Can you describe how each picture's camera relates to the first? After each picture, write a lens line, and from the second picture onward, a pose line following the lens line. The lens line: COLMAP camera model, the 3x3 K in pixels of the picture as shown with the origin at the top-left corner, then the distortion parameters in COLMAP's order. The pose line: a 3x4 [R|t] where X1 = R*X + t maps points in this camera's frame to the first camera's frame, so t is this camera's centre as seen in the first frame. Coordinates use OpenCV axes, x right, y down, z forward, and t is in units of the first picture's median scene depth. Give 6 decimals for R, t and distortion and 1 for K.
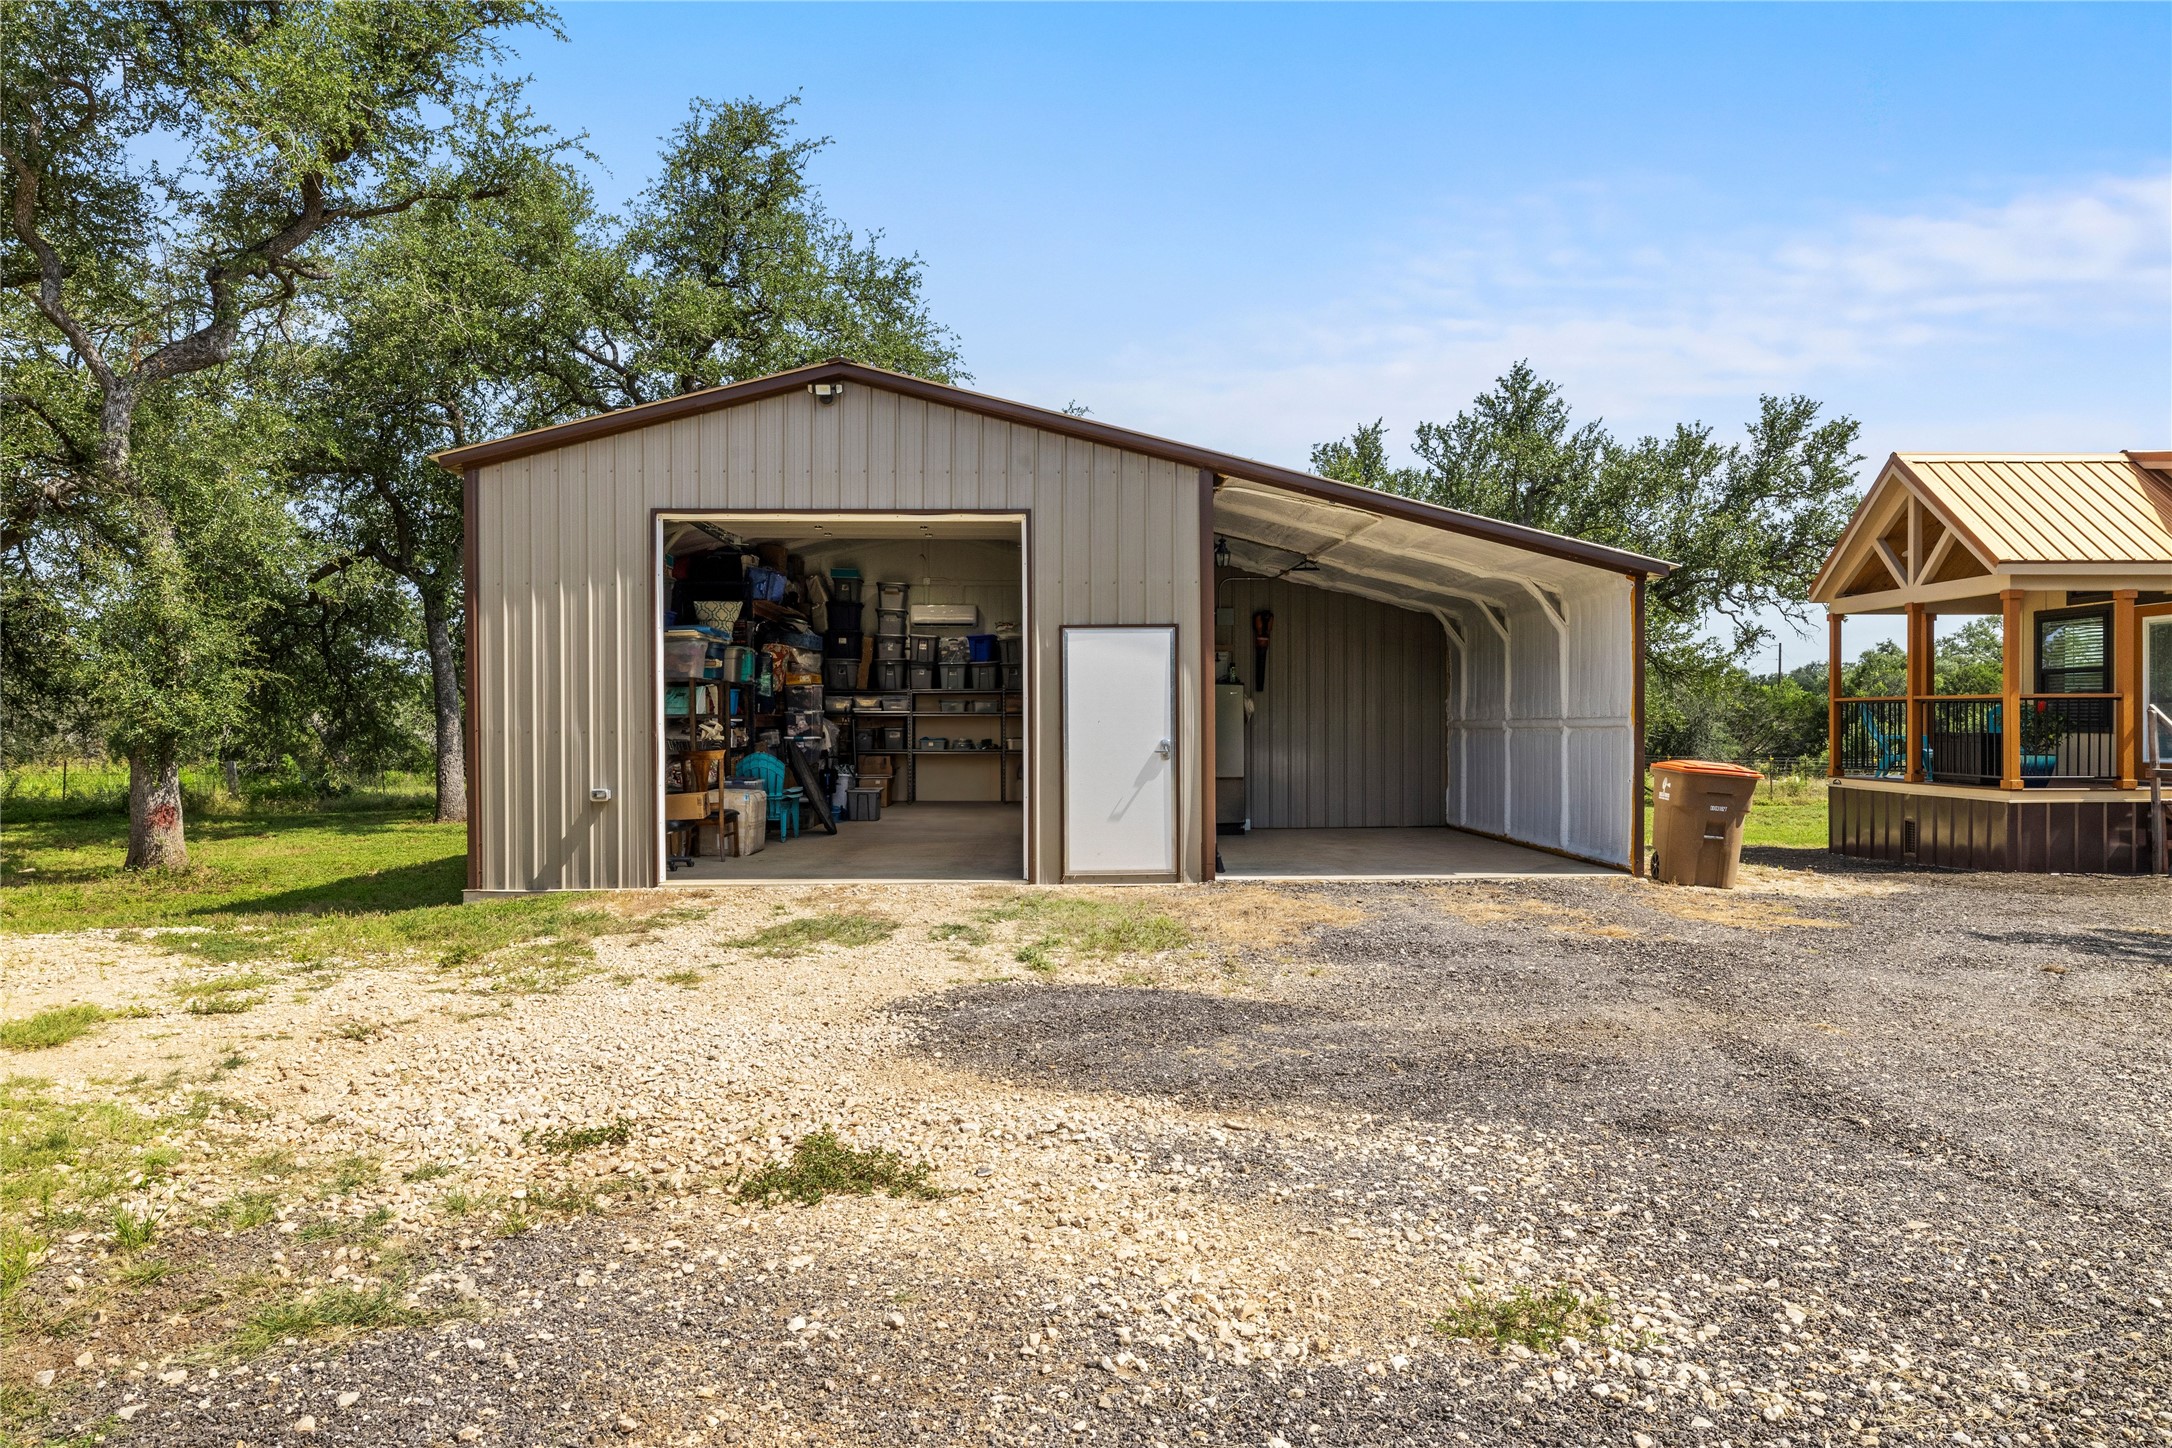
lens RADIAL K [[1382.0, 0, 1086.0], [0, 1382.0, 724.0], [0, 0, 1]] dist [0.005834, 0.000824]
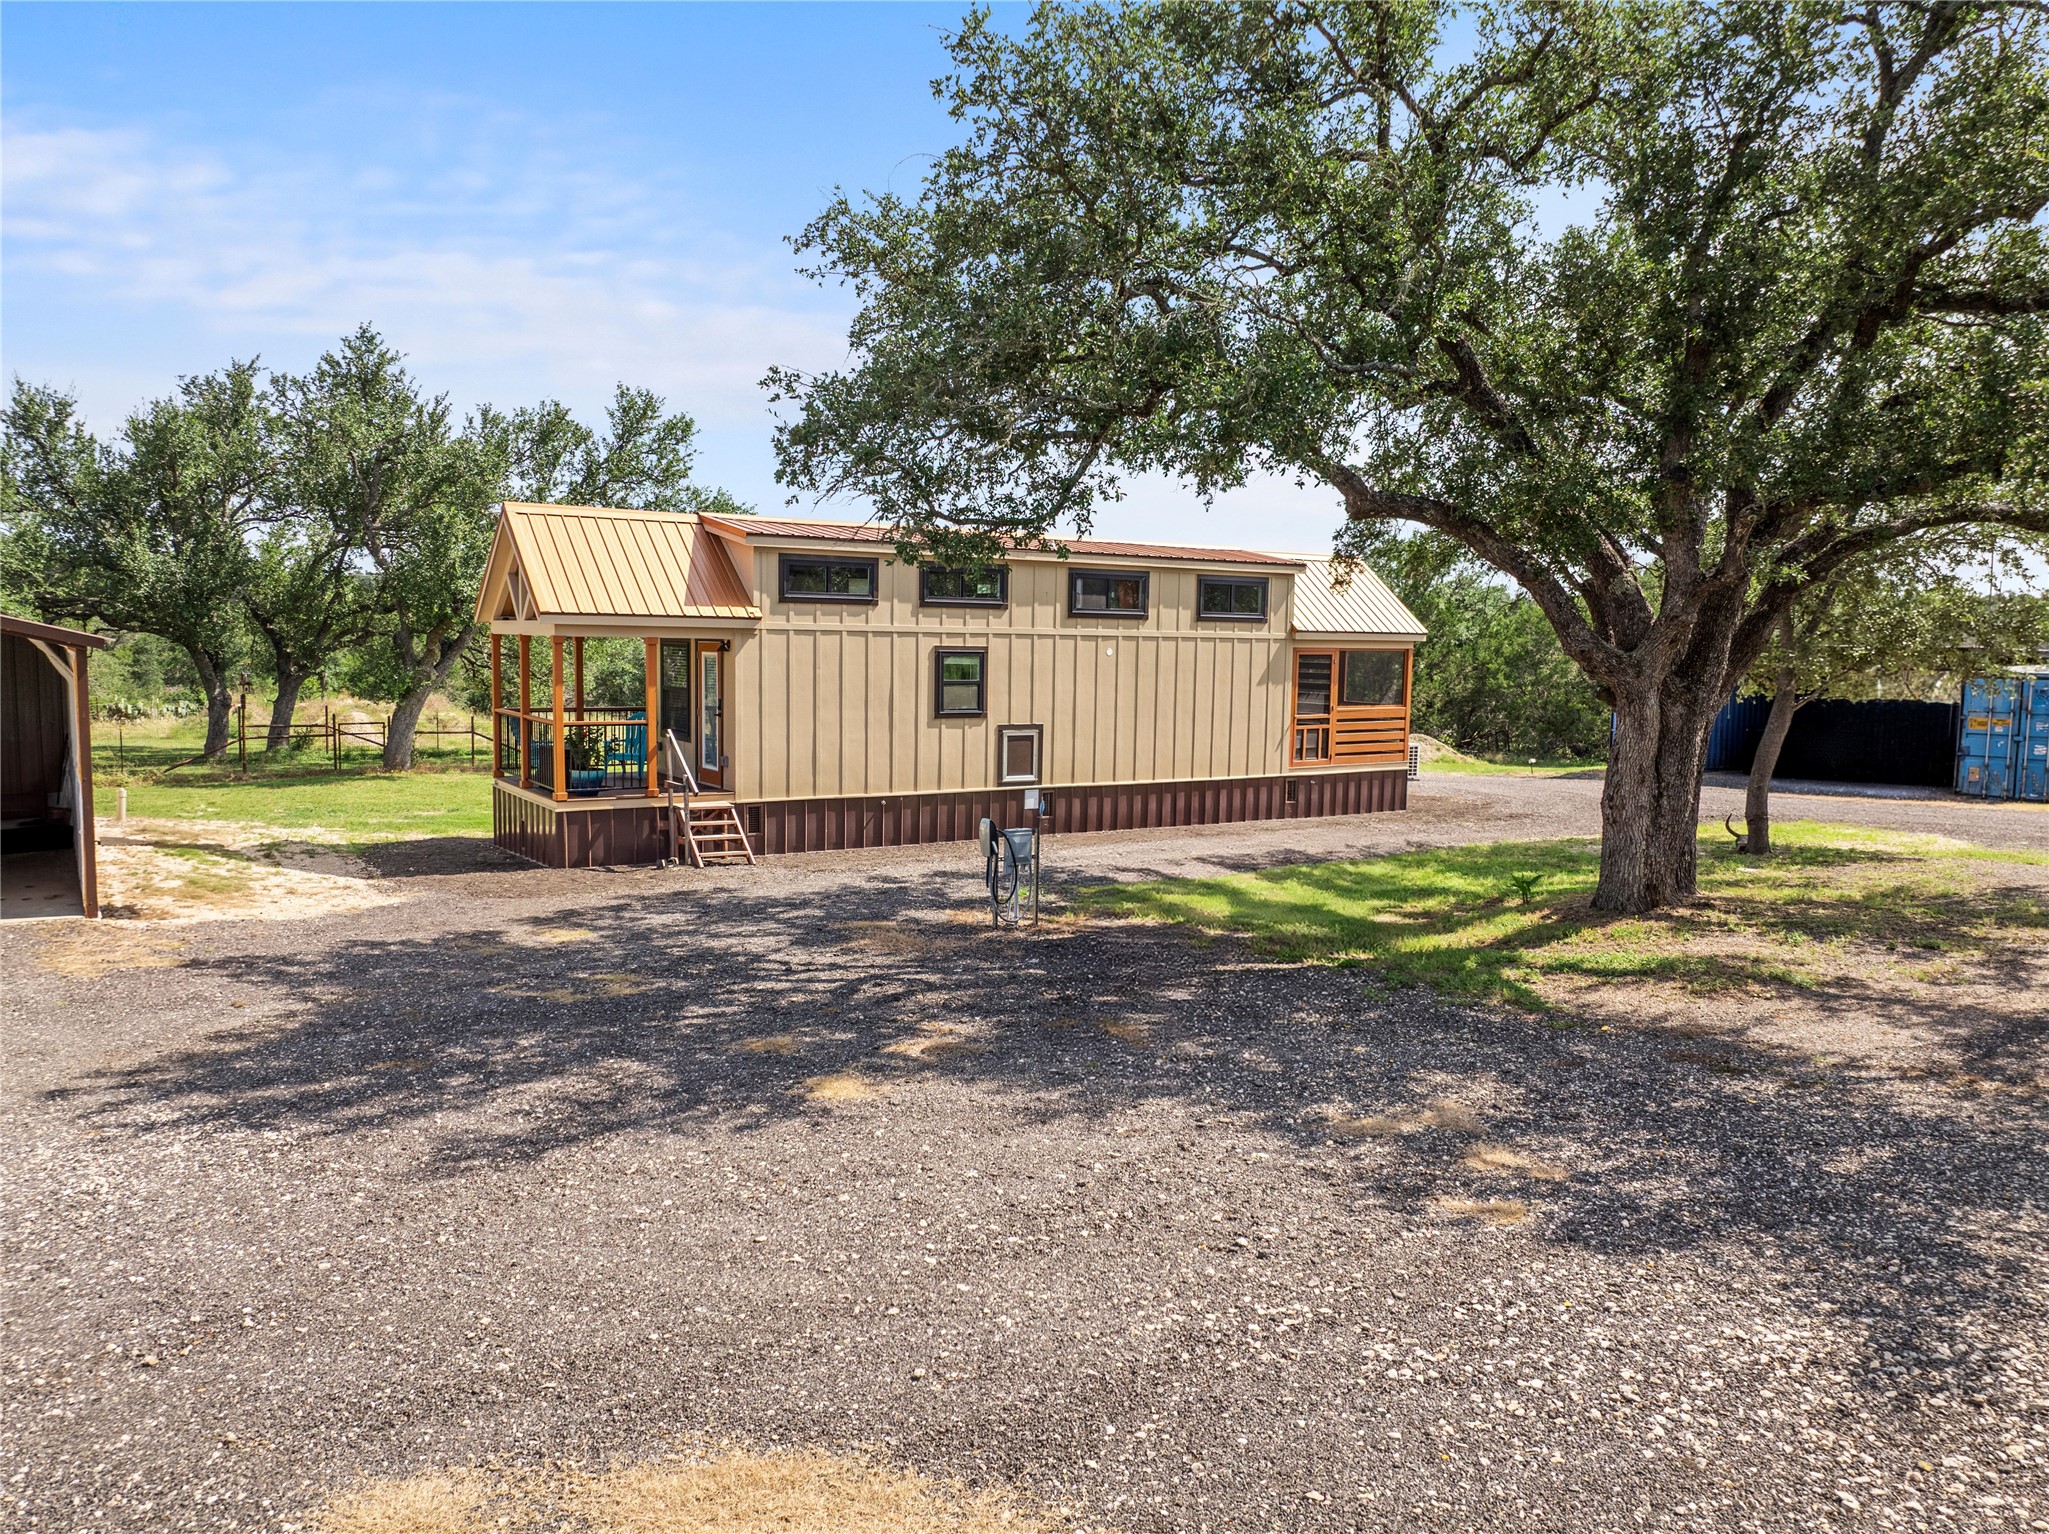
lens RADIAL K [[1460.3, 0, 1024.5], [0, 1460.3, 767.0], [0, 0, 1]] dist [-0.022506, -0.005525]
pose [[0.850467, -0.028232, 0.525270, 0.341815], [-0.019479, 0.996184, 0.085082, -0.097327], [-0.525667, -0.082591, 0.846672, -0.287925]]
